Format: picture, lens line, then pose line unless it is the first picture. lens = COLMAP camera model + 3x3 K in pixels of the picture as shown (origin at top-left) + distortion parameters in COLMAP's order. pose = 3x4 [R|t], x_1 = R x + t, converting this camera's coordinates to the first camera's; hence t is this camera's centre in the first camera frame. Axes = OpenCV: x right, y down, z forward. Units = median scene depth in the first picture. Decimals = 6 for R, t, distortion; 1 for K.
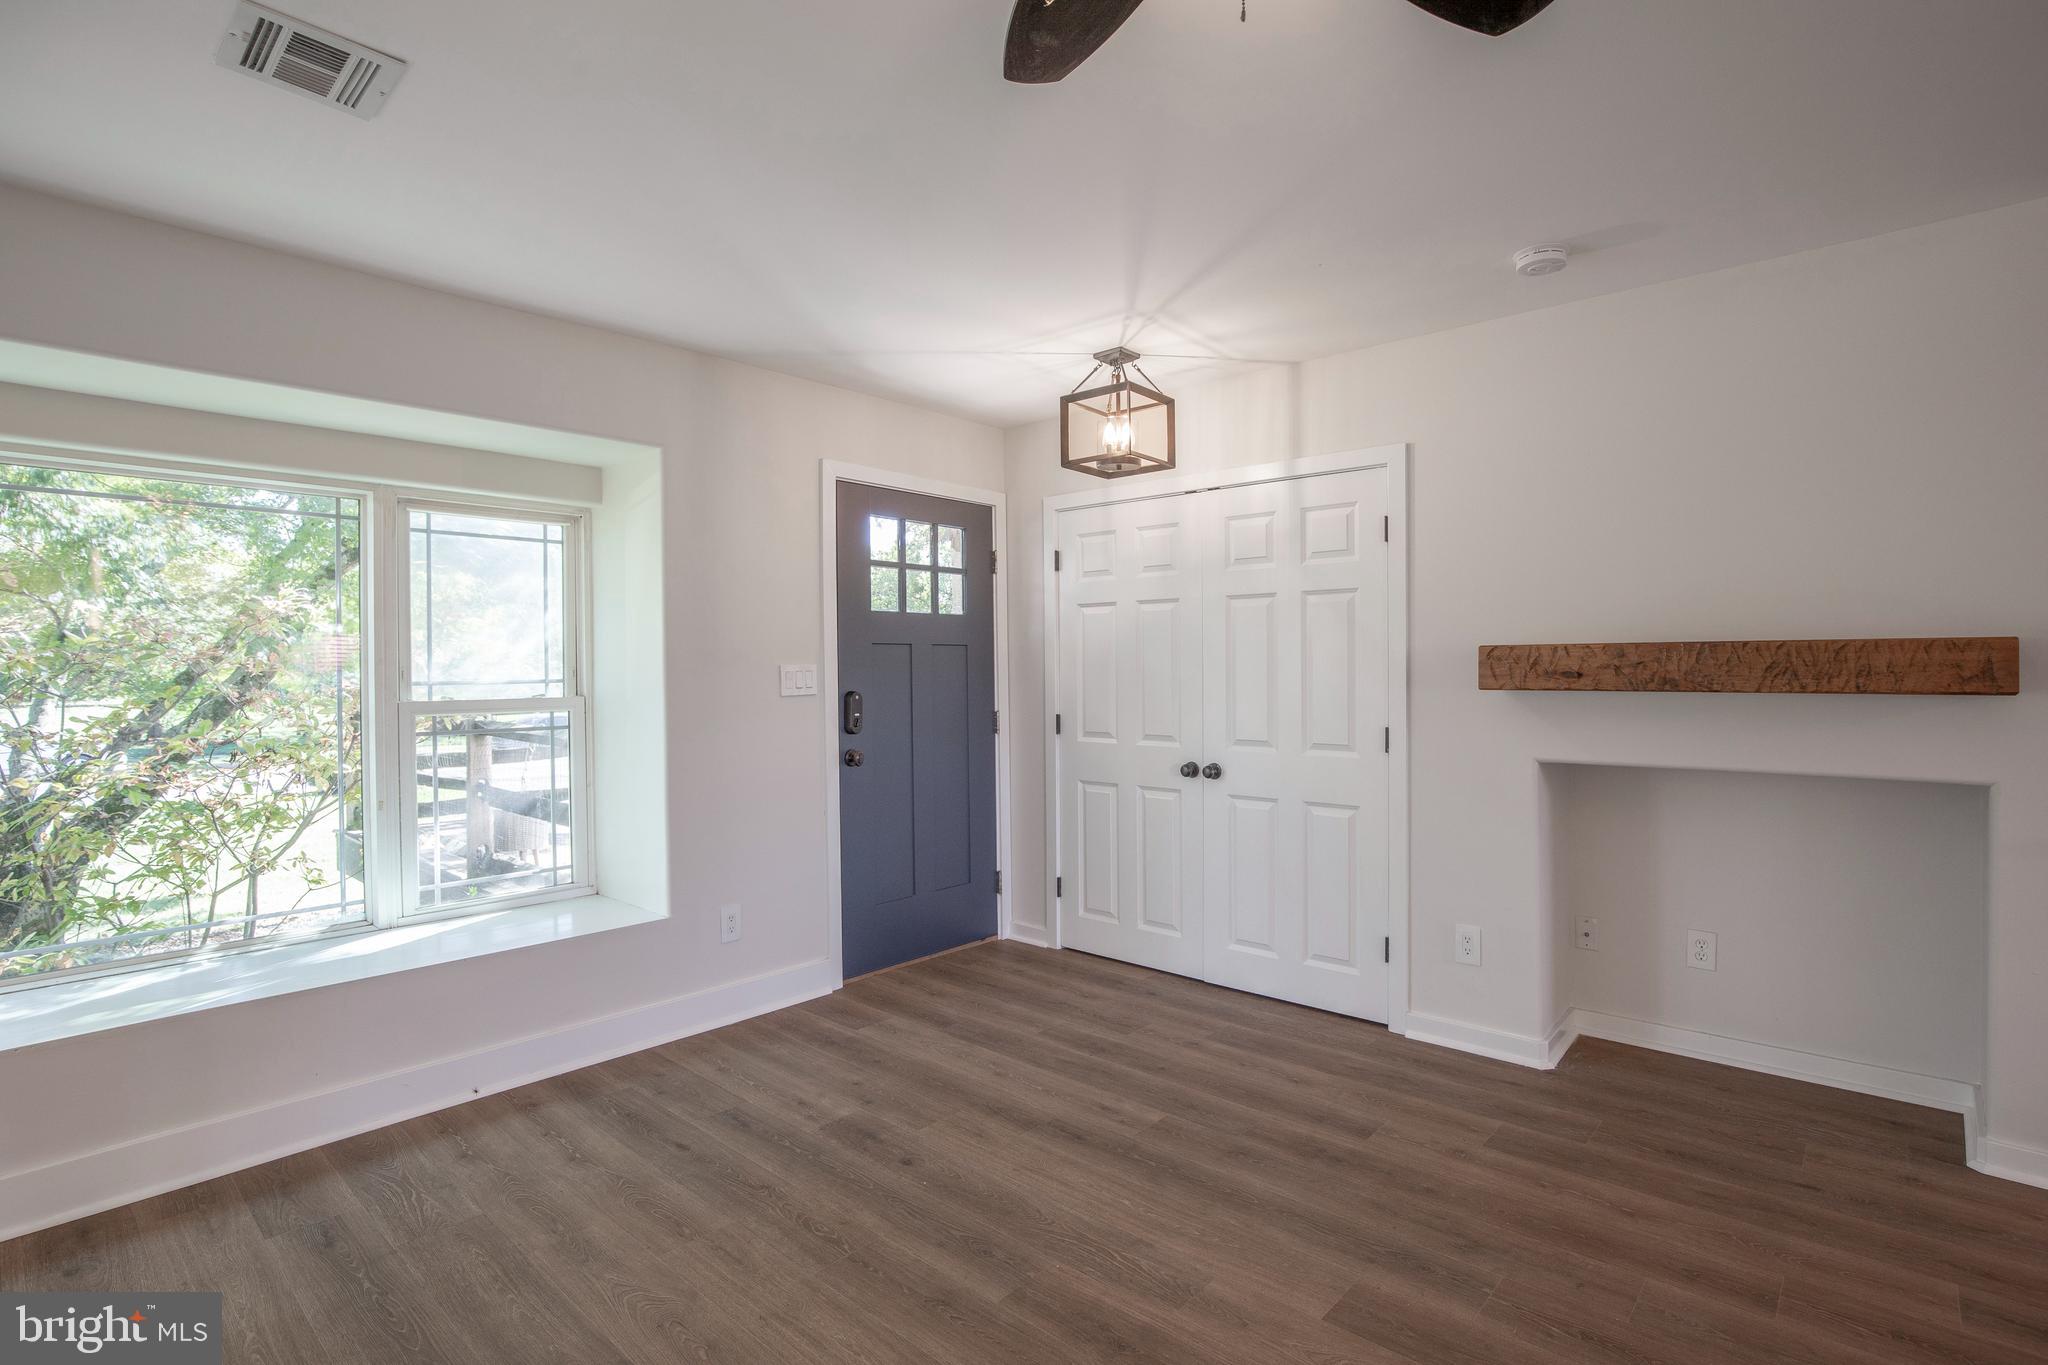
lens RADIAL K [[983.0, 0, 1027.1], [0, 983.0, 671.1], [0, 0, 1]] dist [-0.025537, 0.001667]
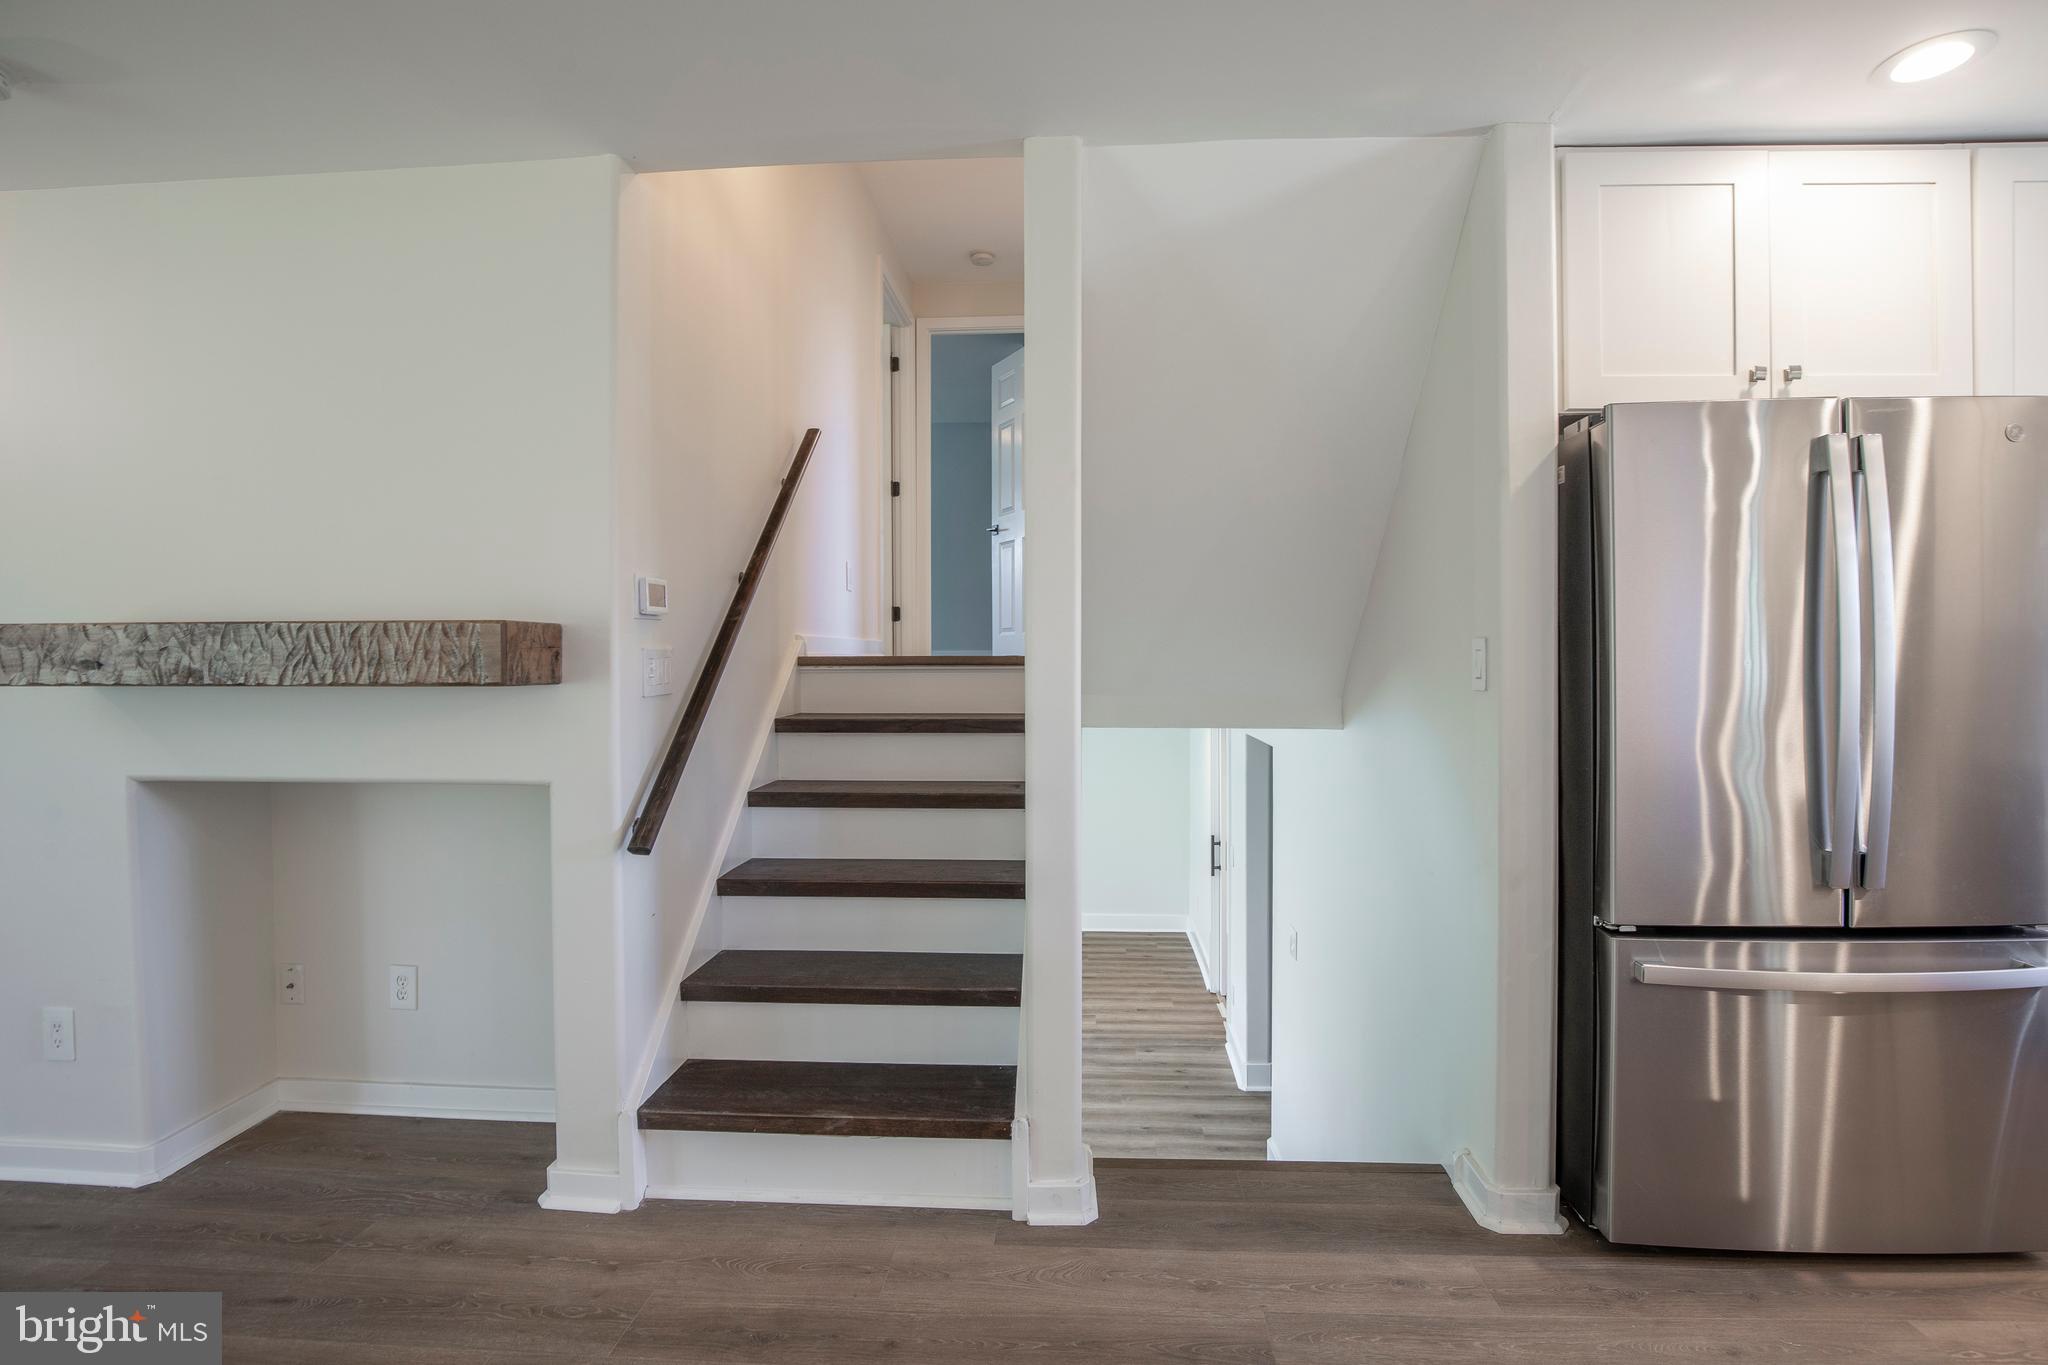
lens RADIAL K [[958.7, 0, 1025.2], [0, 958.7, 672.5], [0, 0, 1]] dist [-0.027421, 0.001651]
pose [[0.780760, -0.001530, 0.624829, 0.584043], [0.000220, 0.999998, 0.002174, 0.007510], [-0.624831, -0.001560, 0.780759, 0.004102]]
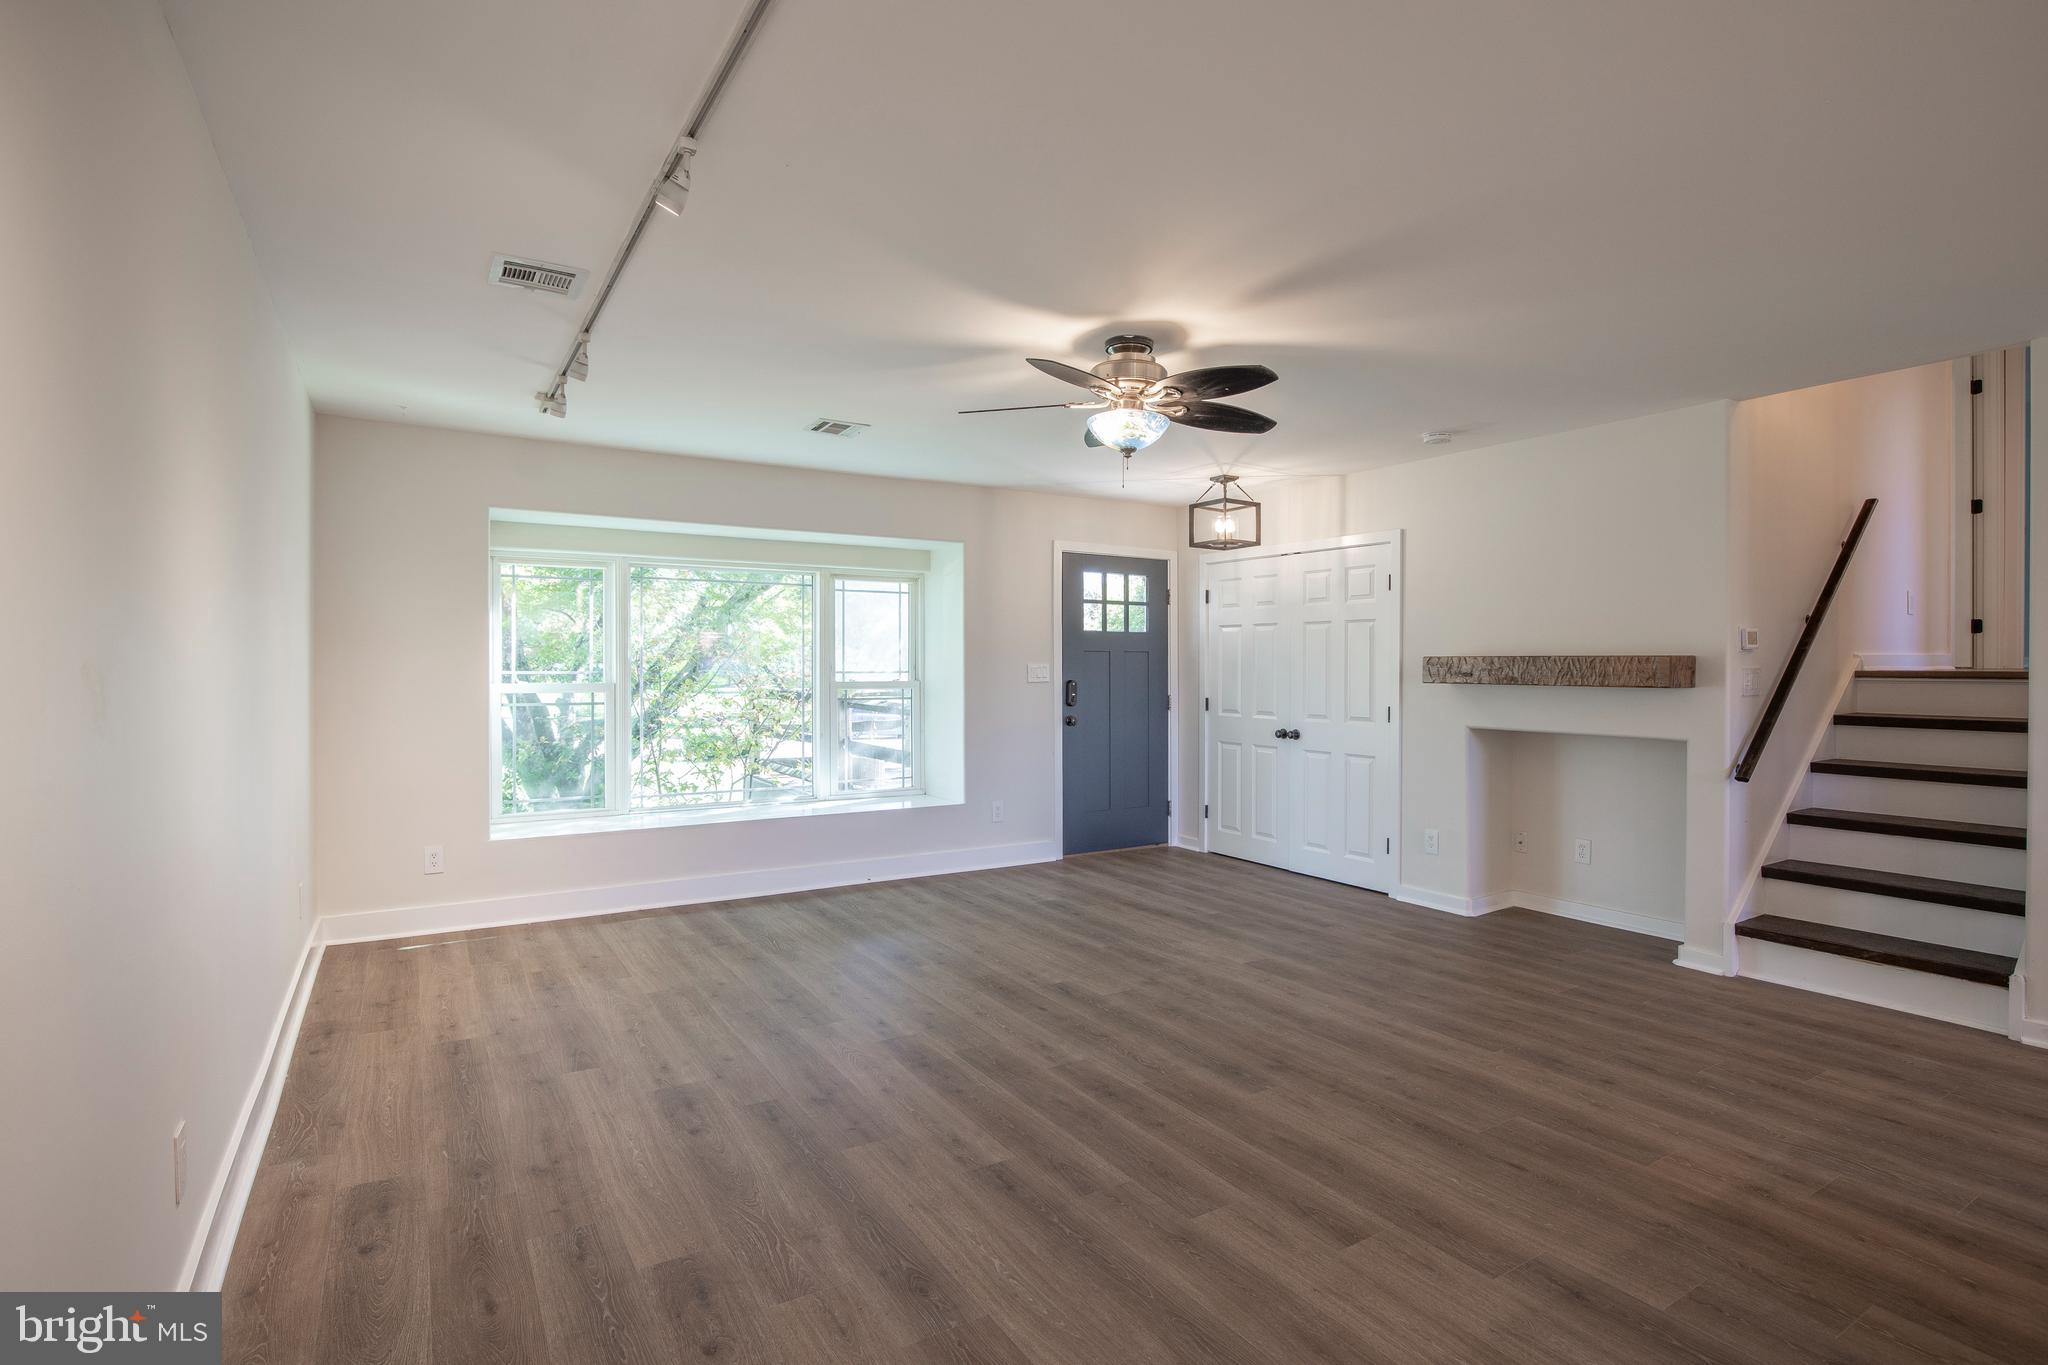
lens RADIAL K [[983.0, 0, 1044.3], [0, 983.0, 674.0], [0, 0, 1]] dist [-0.025537, 0.001667]
pose [[0.964669, 0.011850, -0.263197, 0.257752], [-0.010250, 0.999920, 0.007454, -0.001808], [0.263264, -0.004493, 0.964713, -0.730216]]
